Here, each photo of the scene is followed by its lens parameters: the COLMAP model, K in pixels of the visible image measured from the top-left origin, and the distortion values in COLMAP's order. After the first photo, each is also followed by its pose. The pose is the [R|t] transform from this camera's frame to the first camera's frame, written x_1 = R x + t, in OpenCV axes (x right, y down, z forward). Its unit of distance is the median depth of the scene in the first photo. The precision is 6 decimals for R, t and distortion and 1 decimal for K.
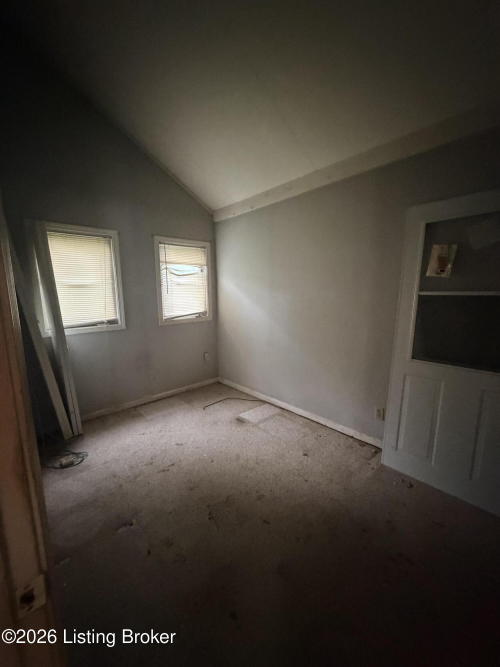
lens RADIAL K [[267.4, 0, 251.4], [0, 267.4, 332.7], [0, 0, 1]] dist [0.001575, -0.000063]
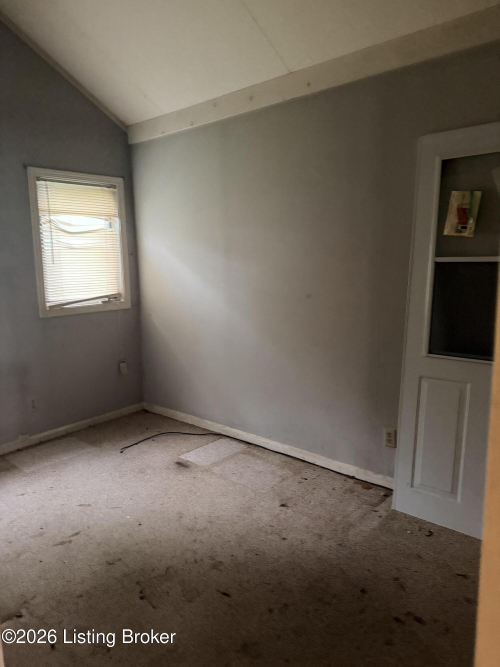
lens RADIAL K [[466.9, 0, 250.7], [0, 466.9, 338.2], [0, 0, 1]] dist [0.050006, -0.073143]
pose [[0.992904, -0.026032, 0.116031, -0.002401], [0.024745, 0.999615, 0.012521, 0.024401], [-0.116312, -0.009561, 0.993167, -0.133441]]
